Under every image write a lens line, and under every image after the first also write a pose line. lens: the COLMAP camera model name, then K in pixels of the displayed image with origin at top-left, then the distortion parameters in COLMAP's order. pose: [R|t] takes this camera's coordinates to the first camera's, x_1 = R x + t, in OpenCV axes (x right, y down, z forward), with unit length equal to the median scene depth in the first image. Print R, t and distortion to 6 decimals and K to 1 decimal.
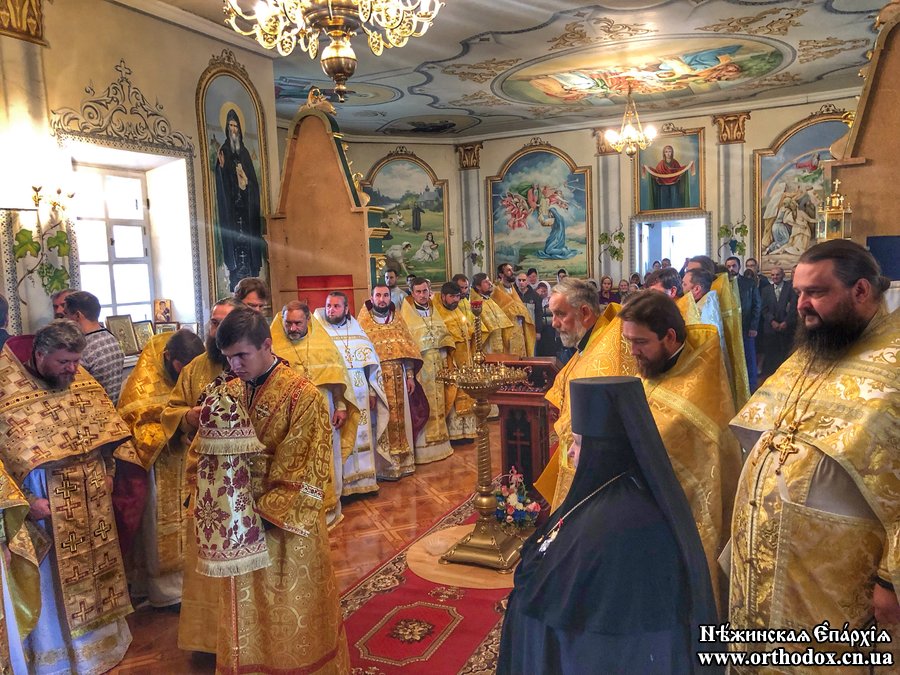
lens RADIAL K [[768.4, 0, 452.2], [0, 768.4, 334.8], [0, 0, 1]] dist [0.012142, -0.017501]
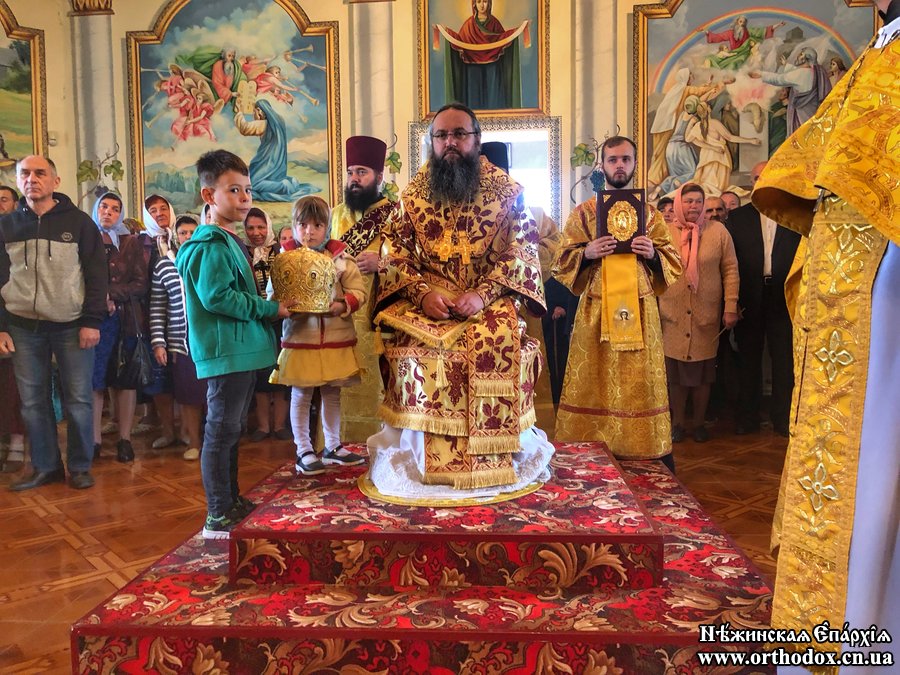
lens RADIAL K [[768.4, 0, 450.2], [0, 768.4, 332.5], [0, 0, 1]] dist [0.012142, -0.017501]
pose [[0.946397, 0.003774, 0.322985, 0.085053], [0.007927, 0.999359, -0.034904, 0.007817], [-0.322909, 0.035593, 0.945760, 0.487229]]
